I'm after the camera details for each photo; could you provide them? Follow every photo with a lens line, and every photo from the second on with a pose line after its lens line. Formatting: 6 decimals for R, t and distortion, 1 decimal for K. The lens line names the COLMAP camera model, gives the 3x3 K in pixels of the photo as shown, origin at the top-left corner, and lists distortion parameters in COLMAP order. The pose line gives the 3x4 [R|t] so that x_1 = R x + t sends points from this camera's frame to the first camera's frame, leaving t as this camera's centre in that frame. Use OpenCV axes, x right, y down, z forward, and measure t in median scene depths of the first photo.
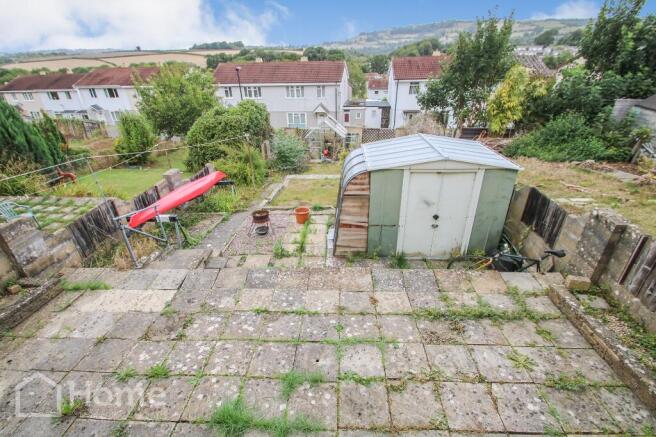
lens RADIAL K [[320.8, 0, 315.6], [0, 320.8, 217.8], [0, 0, 1]] dist [0.020069, -0.020871]
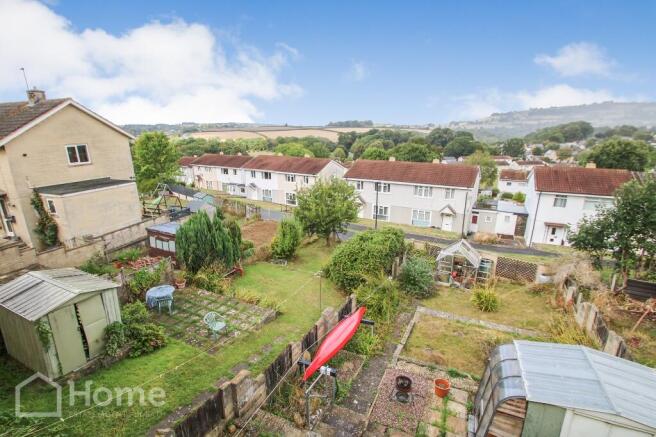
lens RADIAL K [[320.8, 0, 315.6], [0, 320.8, 217.8], [0, 0, 1]] dist [0.020069, -0.020871]
pose [[0.932970, 0.128480, -0.336244, -0.057859], [-0.197374, 0.963775, -0.179389, -0.111405], [0.301015, 0.233730, 0.924532, -0.091816]]
